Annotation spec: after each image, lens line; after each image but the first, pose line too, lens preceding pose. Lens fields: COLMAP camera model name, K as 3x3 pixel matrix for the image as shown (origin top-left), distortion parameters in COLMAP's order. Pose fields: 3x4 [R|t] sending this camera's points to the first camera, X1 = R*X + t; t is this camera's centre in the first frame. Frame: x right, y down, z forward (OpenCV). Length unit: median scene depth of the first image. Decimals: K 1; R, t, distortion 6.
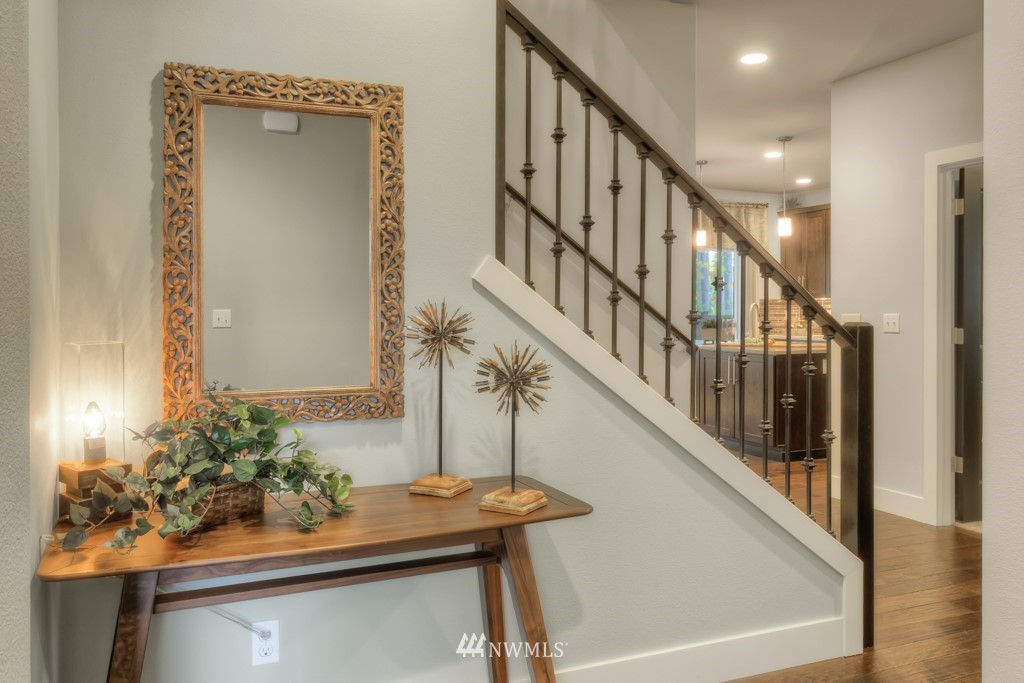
lens RADIAL K [[805.3, 0, 511.8], [0, 805.3, 336.6], [0, 0, 1]] dist [-0.006180, -0.000838]
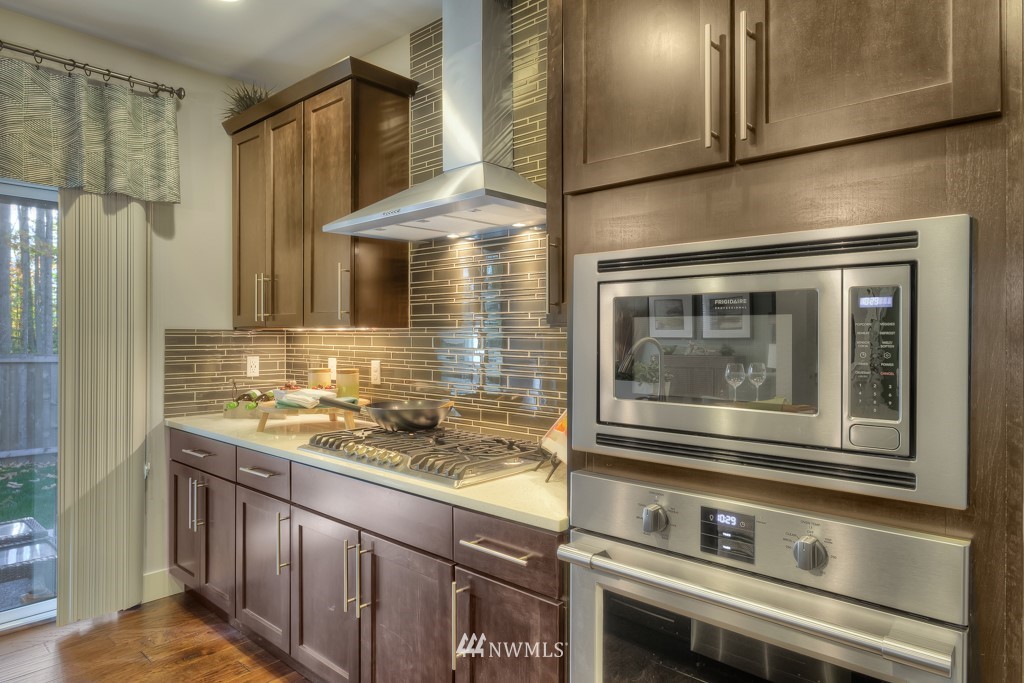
lens RADIAL K [[612.7, 0, 509.1], [0, 612.7, 337.6], [0, 0, 1]] dist [-0.005108, 0.000009]
pose [[0.911630, 0.006759, 0.410955, 0.343818], [0.002848, 0.999737, -0.022761, -0.034886], [-0.411001, 0.021920, 0.911371, 0.662054]]
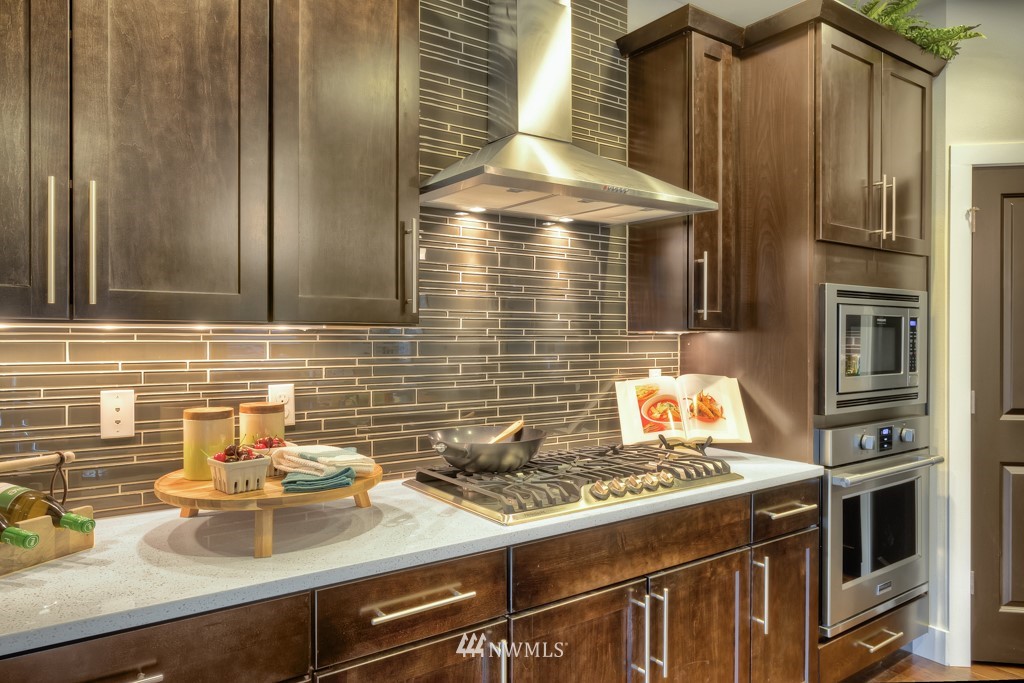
lens RADIAL K [[689.4, 0, 511.4], [0, 689.4, 340.7], [0, 0, 1]] dist [-0.037862, 0.002911]
pose [[-0.198461, 0.003234, 0.980103, 0.208845], [0.028614, 0.999587, 0.002495, -0.041245], [-0.979691, 0.028540, -0.198472, 0.937437]]
